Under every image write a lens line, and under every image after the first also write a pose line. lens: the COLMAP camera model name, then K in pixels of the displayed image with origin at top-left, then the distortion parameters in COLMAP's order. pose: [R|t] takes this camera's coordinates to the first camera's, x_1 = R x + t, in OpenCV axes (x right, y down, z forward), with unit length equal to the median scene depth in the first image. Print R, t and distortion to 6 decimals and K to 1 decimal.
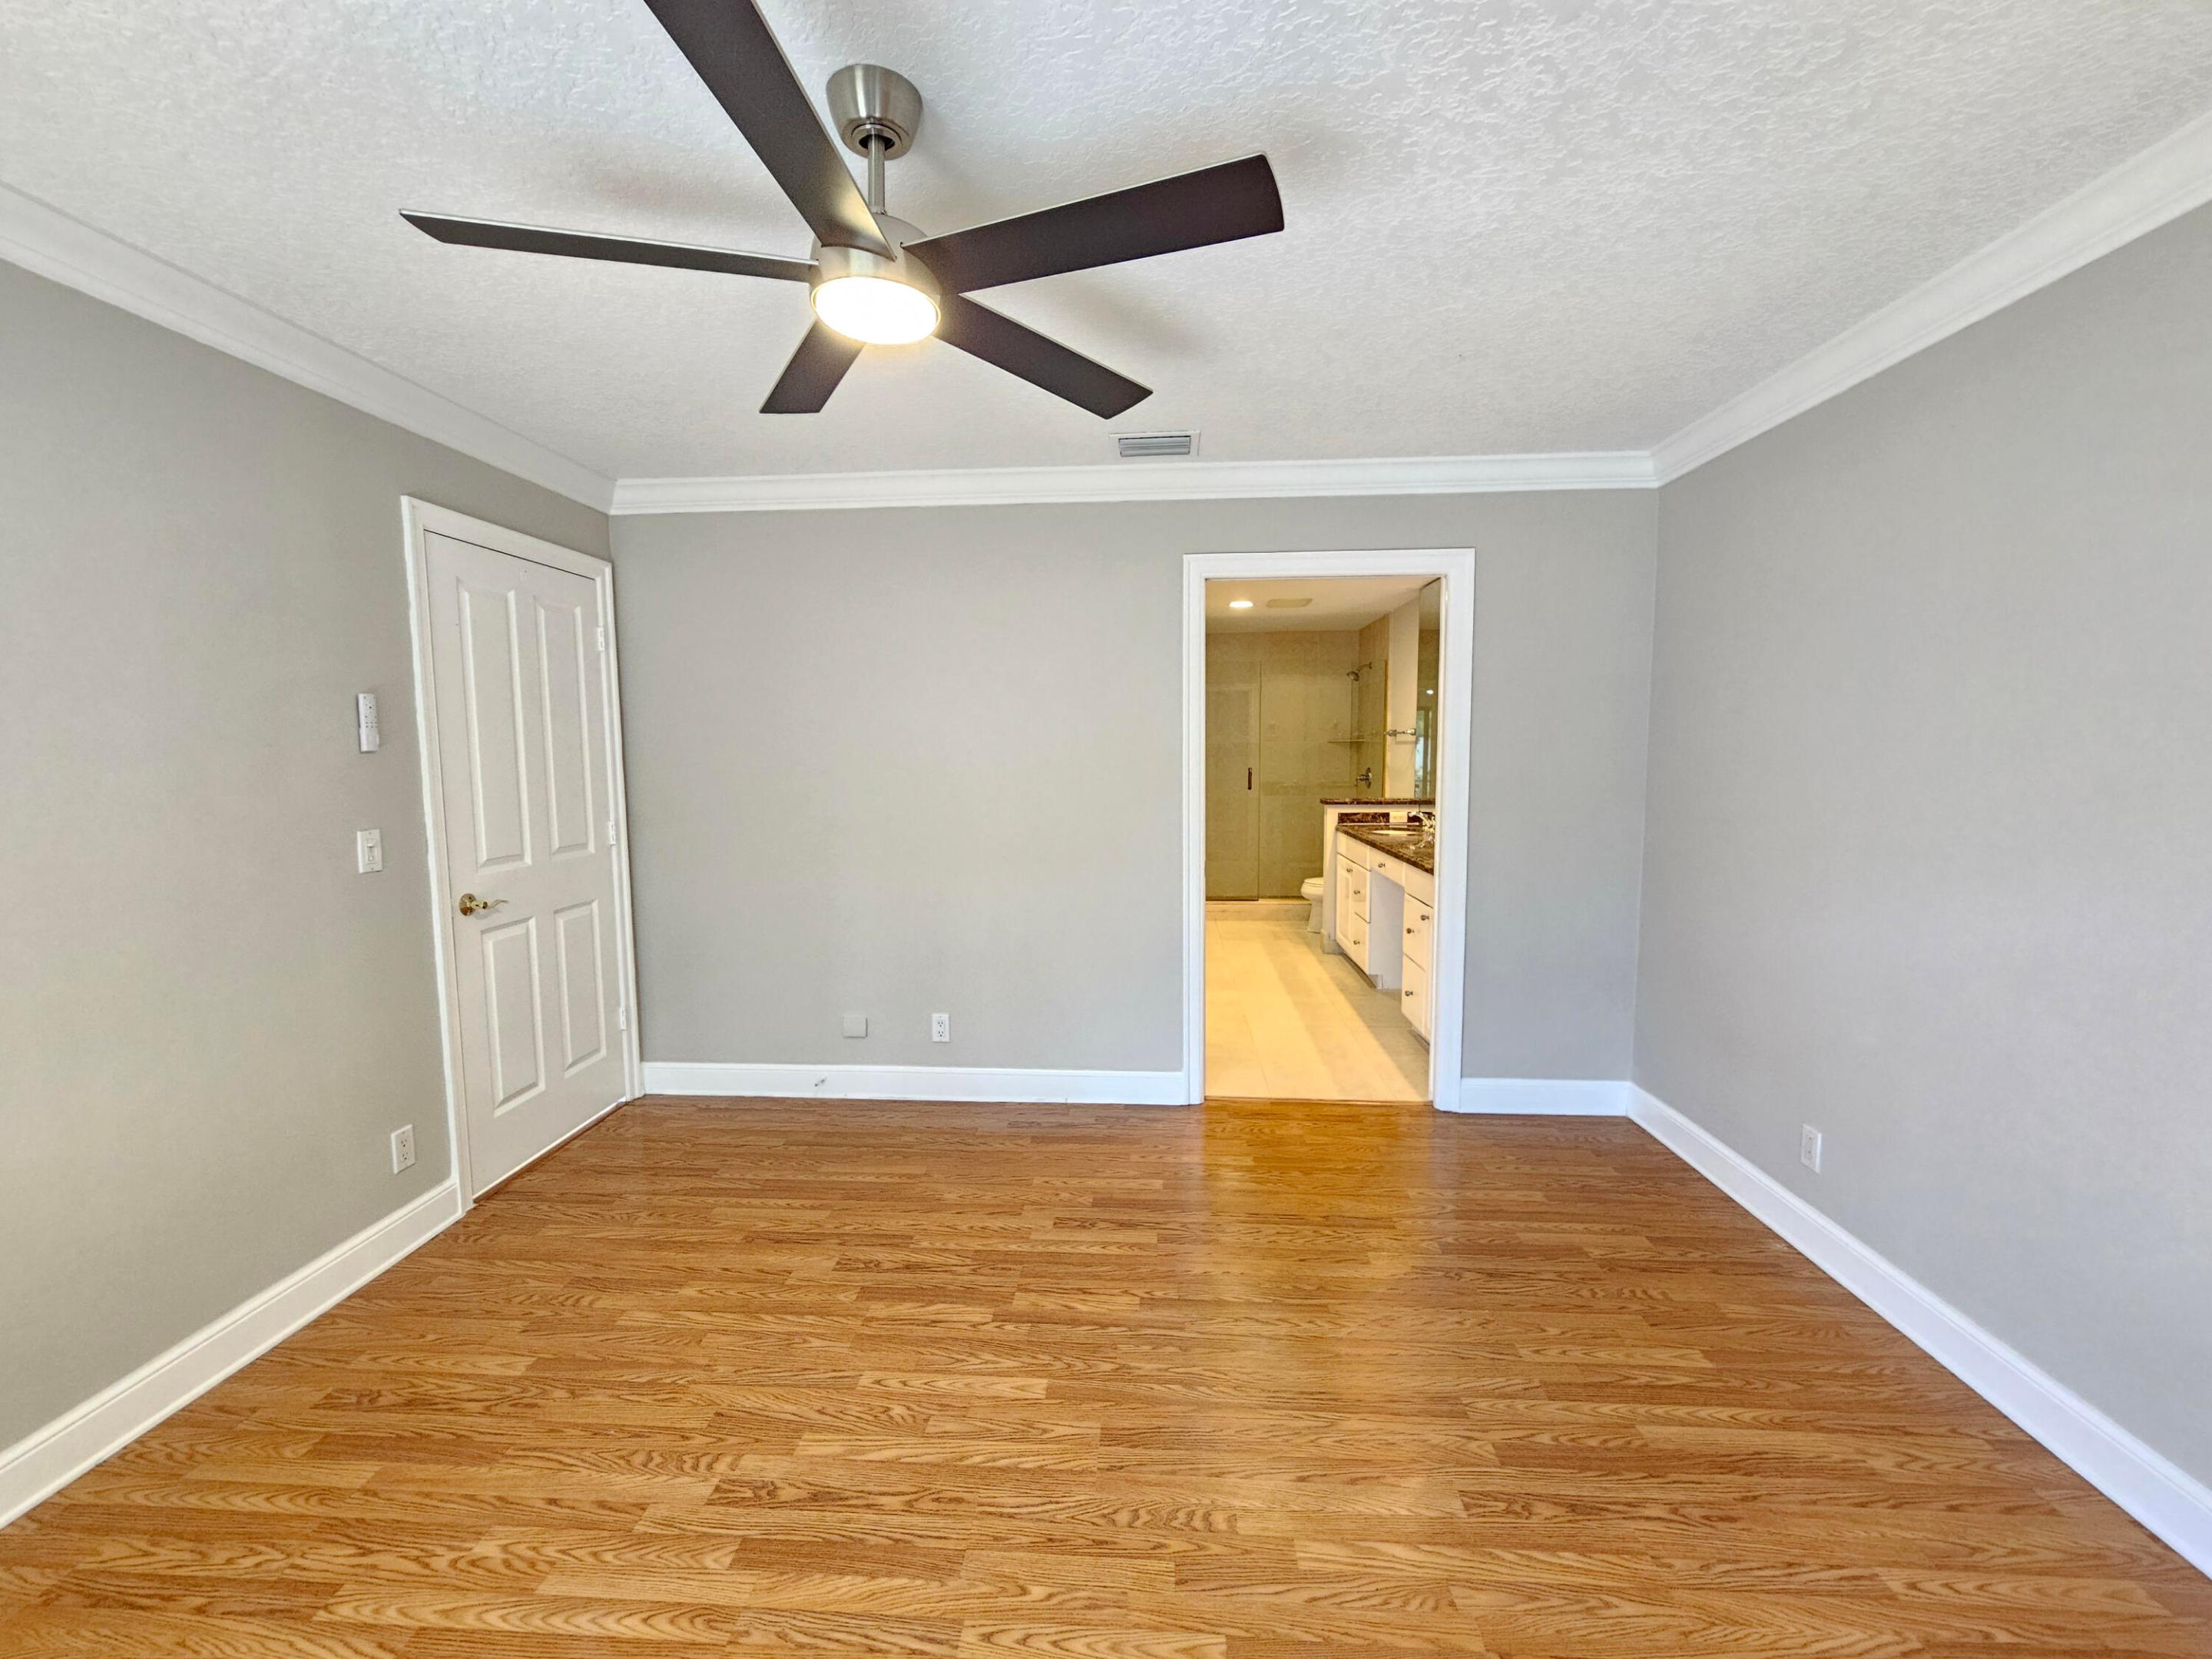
lens RADIAL K [[904.9, 0, 1122.0], [0, 904.9, 827.7], [0, 0, 1]] dist [-0.005071, 0.000922]
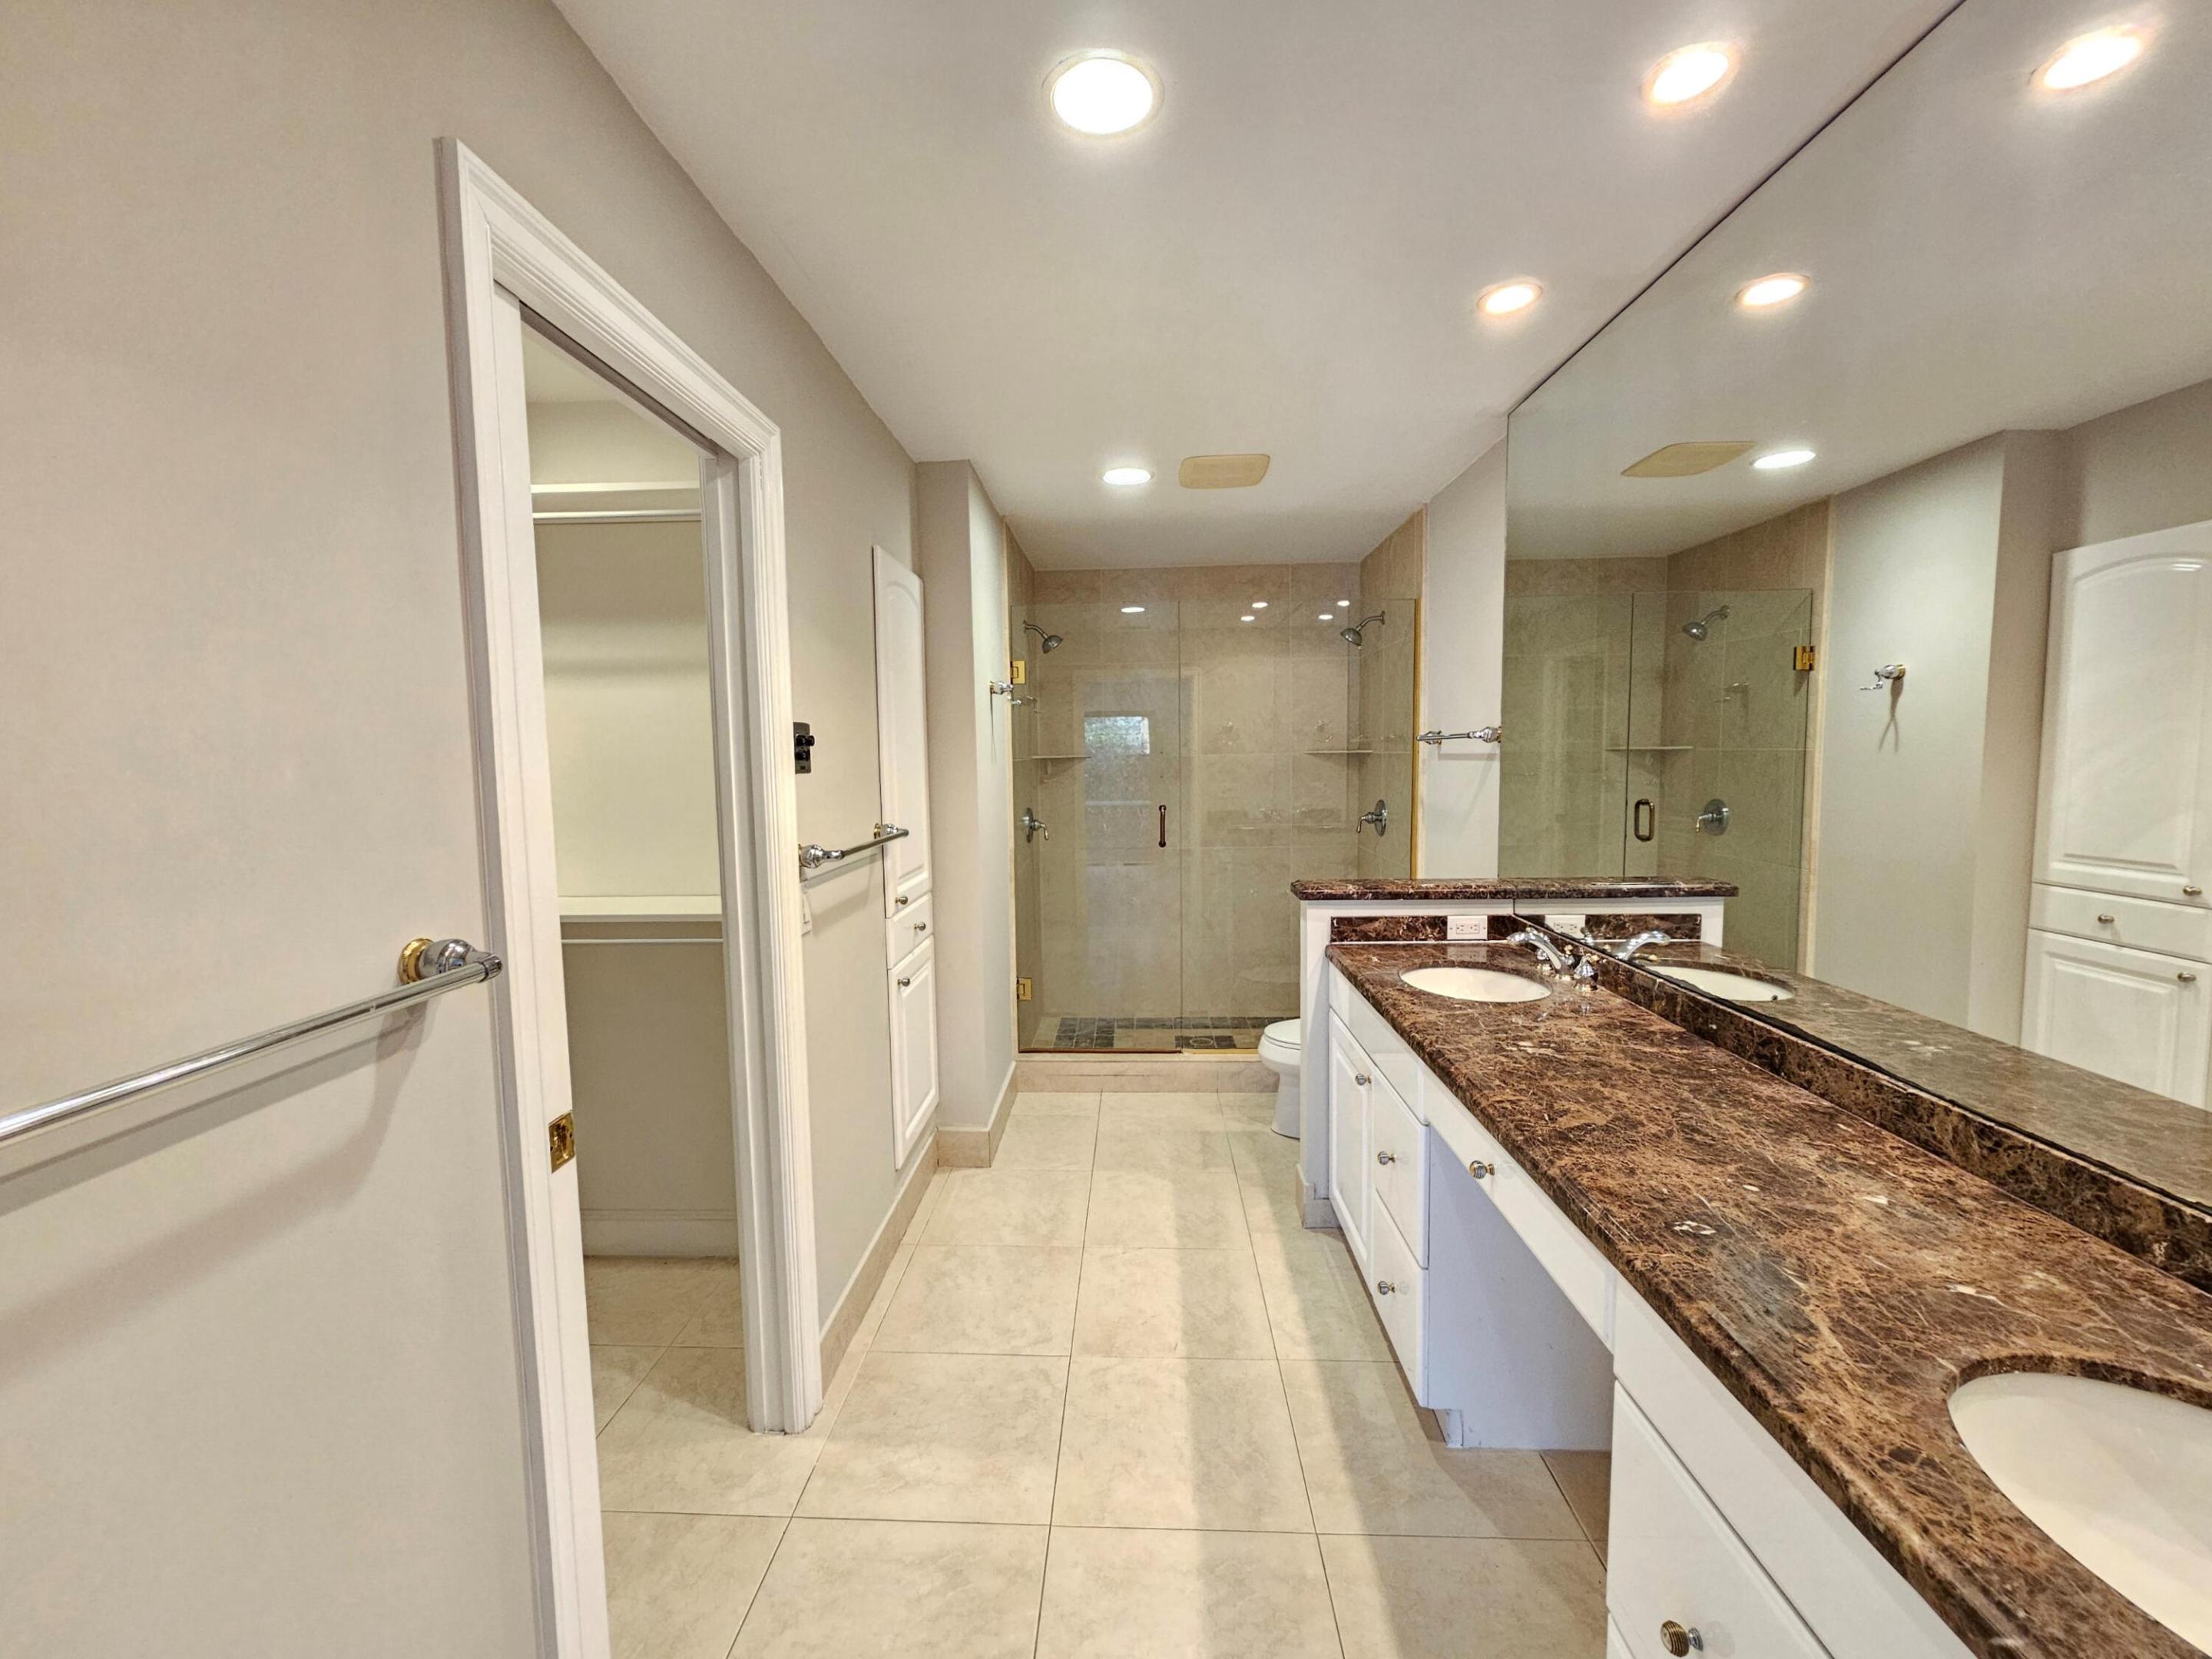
lens RADIAL K [[904.9, 0, 1104.0], [0, 904.9, 832.0], [0, 0, 1]] dist [-0.005071, 0.000922]
pose [[0.999947, -0.010049, -0.002333, 0.116388], [0.010043, 0.999946, -0.002730, -0.053201], [0.002360, 0.002706, 0.999994, 0.501272]]
